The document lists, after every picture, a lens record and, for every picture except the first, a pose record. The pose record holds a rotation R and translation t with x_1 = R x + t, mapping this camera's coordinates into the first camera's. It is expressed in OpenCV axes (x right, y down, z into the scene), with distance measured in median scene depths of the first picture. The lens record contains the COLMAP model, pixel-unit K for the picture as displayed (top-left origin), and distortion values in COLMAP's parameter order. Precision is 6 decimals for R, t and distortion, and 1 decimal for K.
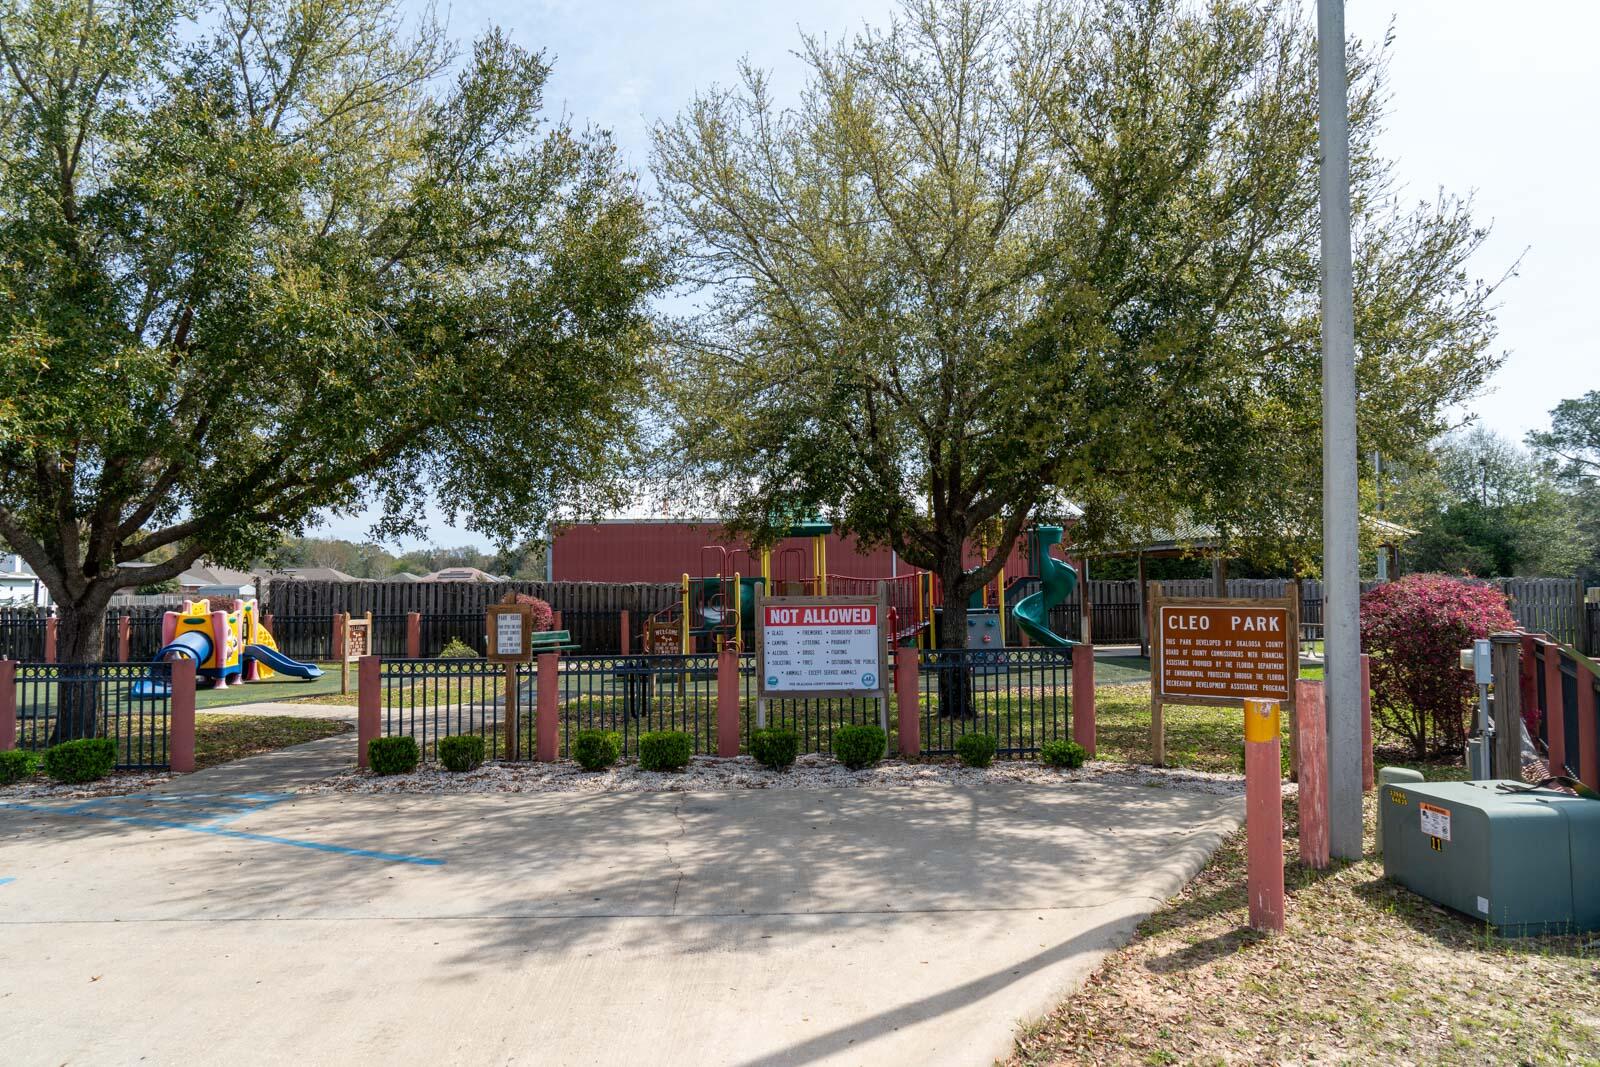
lens RADIAL K [[1078.8, 0, 798.9], [0, 1078.8, 537.1], [0, 0, 1]] dist [-0.004854, -0.001757]
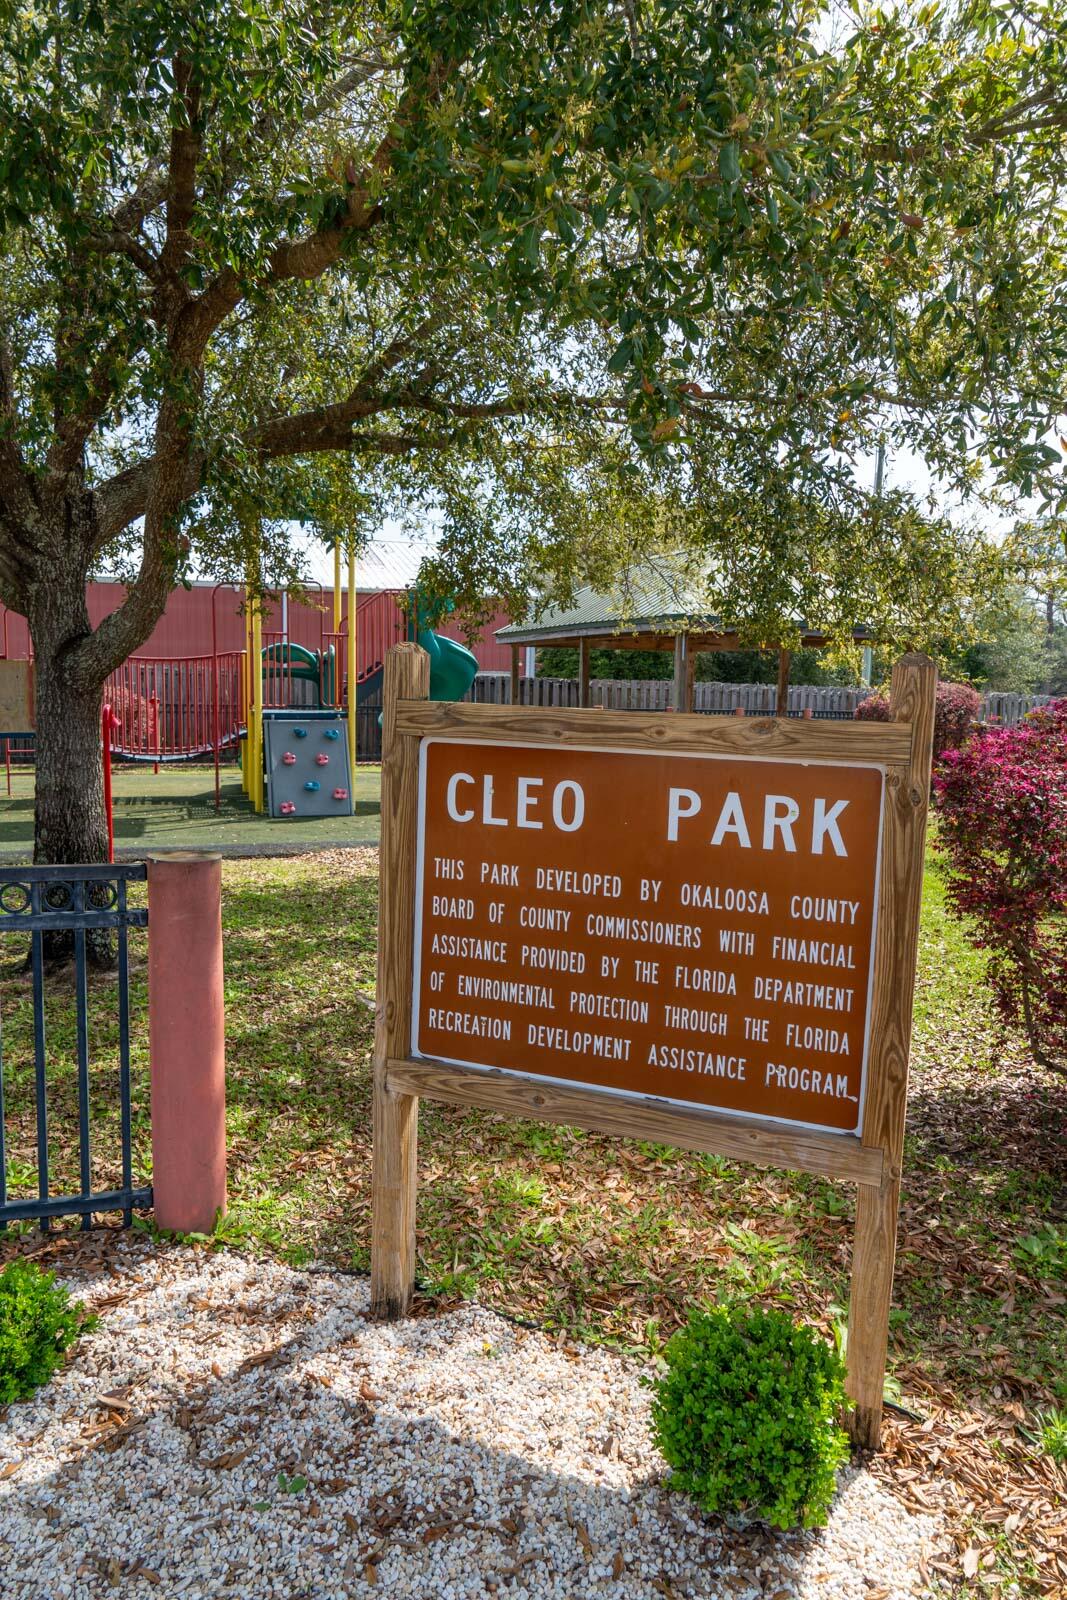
lens RADIAL K [[1078.8, 0, 534.7], [0, 1078.8, 801.9], [0, 0, 1]] dist [-0.004854, -0.001757]
pose [[0.974012, 0.012783, 0.226135, 0.306999], [-0.047812, 0.987512, 0.150111, 0.039904], [-0.221392, -0.157022, 0.962460, 0.747140]]
